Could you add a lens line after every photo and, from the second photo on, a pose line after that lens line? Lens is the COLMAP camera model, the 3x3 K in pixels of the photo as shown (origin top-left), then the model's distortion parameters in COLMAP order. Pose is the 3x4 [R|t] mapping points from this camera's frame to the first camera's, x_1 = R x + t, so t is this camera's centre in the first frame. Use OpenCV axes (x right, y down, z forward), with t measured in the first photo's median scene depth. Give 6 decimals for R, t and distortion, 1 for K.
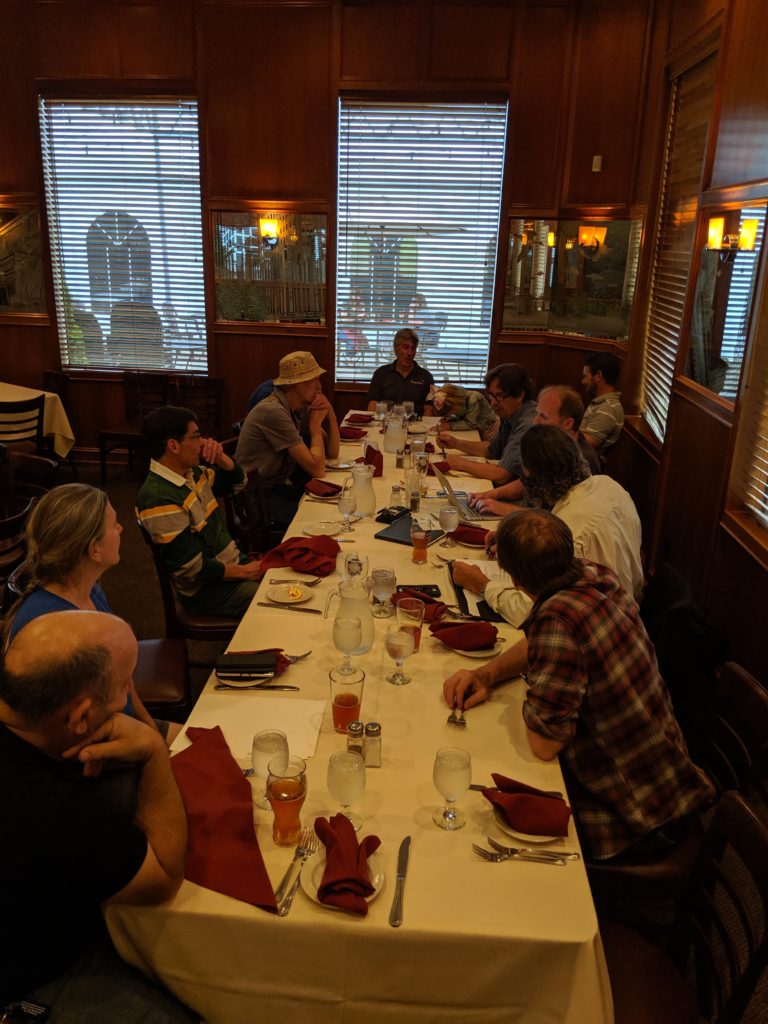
lens RADIAL K [[815.9, 0, 384.0], [0, 815.9, 512.0], [0, 0, 1]] dist [0.004994, -0.040804]
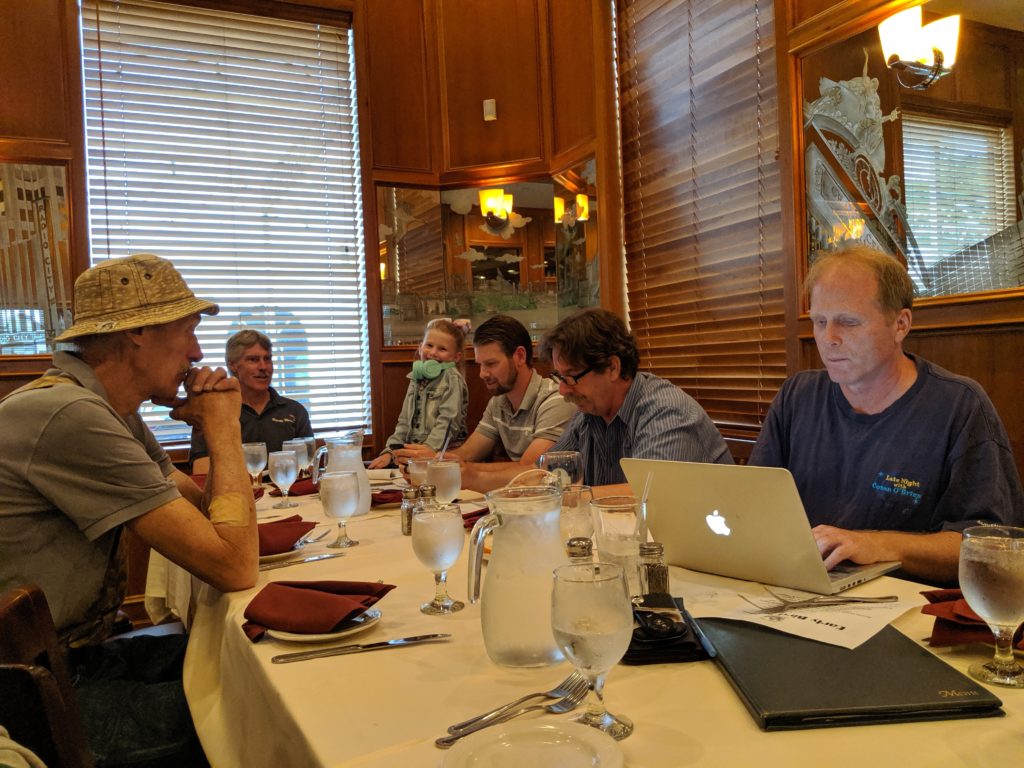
lens RADIAL K [[785.7, 0, 484.6], [0, 785.7, 398.3], [0, 0, 1]] dist [0.052607, -0.074878]
pose [[0.875840, -0.073694, 0.476942, -0.094930], [0.207295, 0.949906, -0.233896, -0.019253], [-0.435813, 0.303723, 0.847242, 0.472770]]
